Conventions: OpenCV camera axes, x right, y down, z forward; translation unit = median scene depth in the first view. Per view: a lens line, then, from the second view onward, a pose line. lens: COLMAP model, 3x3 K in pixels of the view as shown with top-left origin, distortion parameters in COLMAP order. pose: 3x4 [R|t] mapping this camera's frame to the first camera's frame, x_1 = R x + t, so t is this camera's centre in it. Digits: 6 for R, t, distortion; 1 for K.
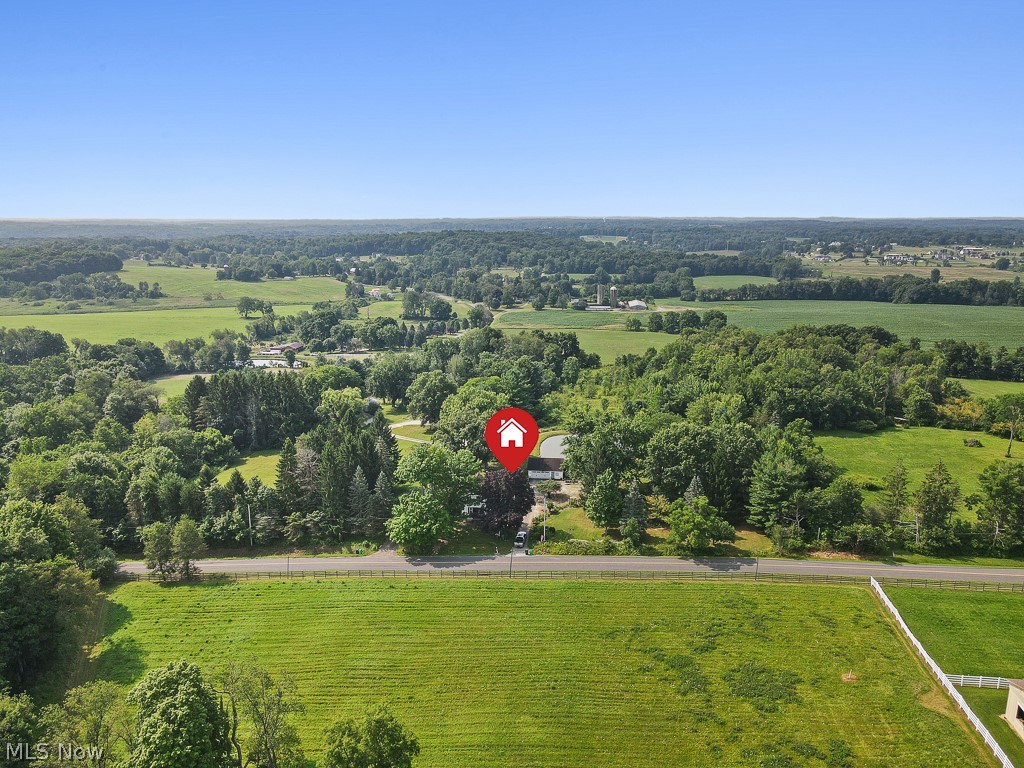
lens RADIAL K [[747.3, 0, 514.4], [0, 747.3, 381.8], [0, 0, 1]] dist [0.007863, 0.016620]
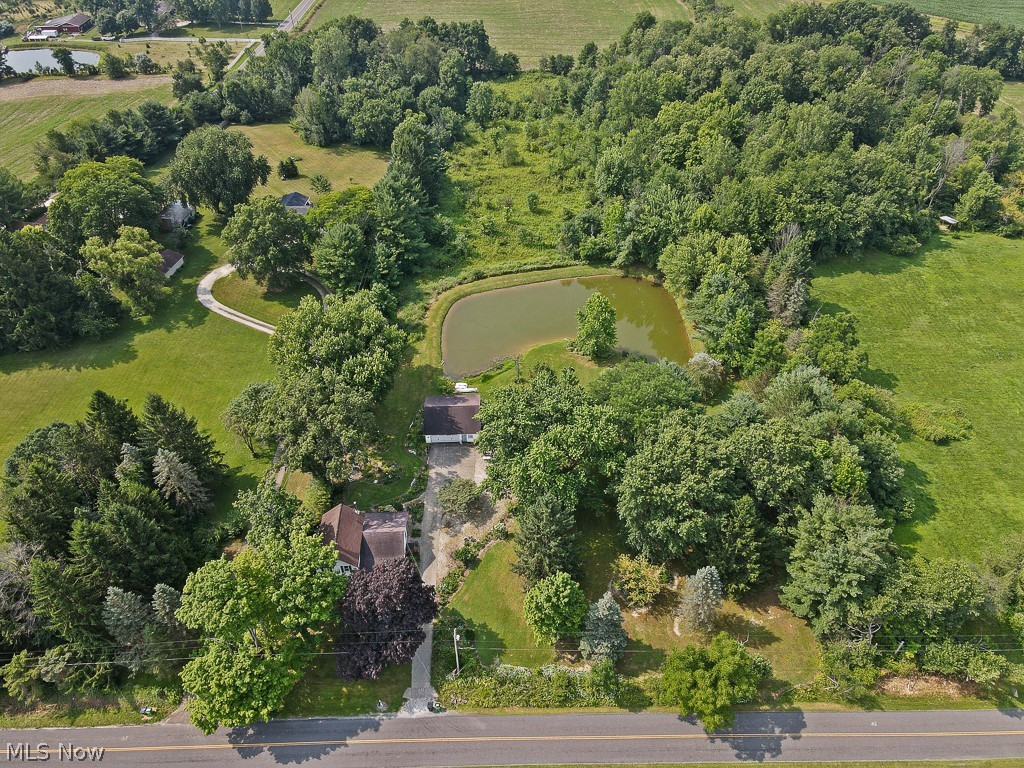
lens RADIAL K [[747.3, 0, 514.3], [0, 747.3, 386.8], [0, 0, 1]] dist [0.007863, 0.016620]
pose [[0.992355, -0.083672, 0.090727, 0.030268], [0.027071, 0.864776, 0.501428, -0.181306], [-0.120414, -0.495139, 0.860429, 0.360030]]
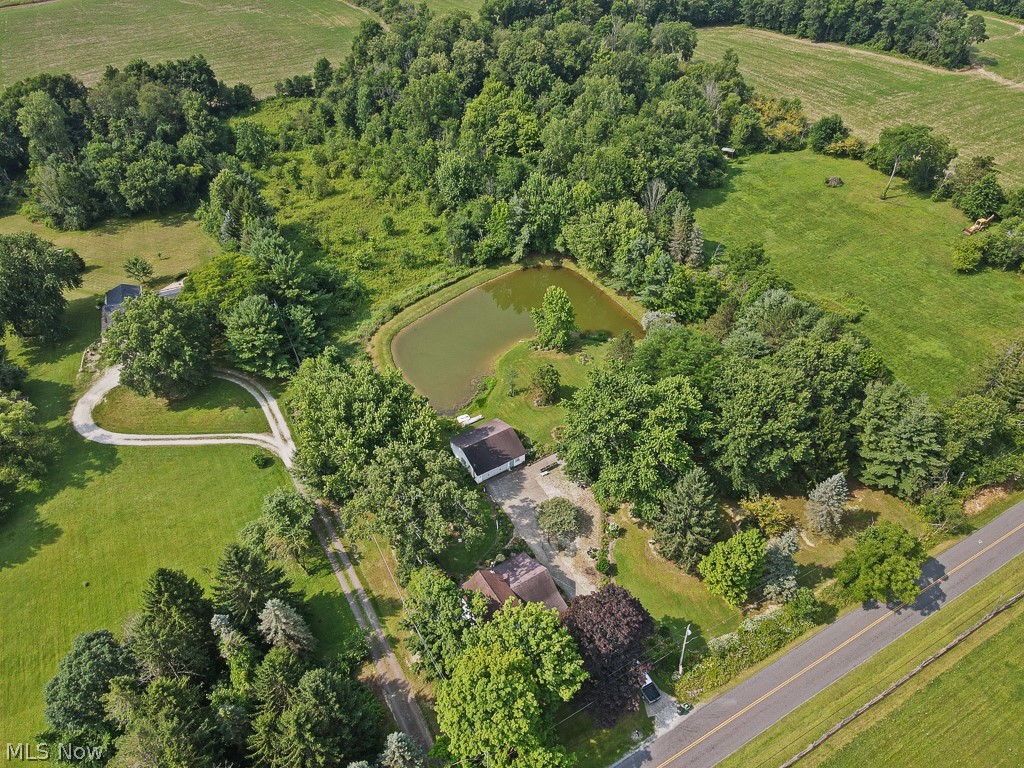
lens RADIAL K [[747.3, 0, 514.5], [0, 747.3, 385.0], [0, 0, 1]] dist [0.007863, 0.016620]
pose [[0.797395, -0.402279, 0.449814, -0.155508], [0.126119, 0.840027, 0.527682, -0.200737], [-0.590131, -0.364042, 0.720568, 0.444456]]
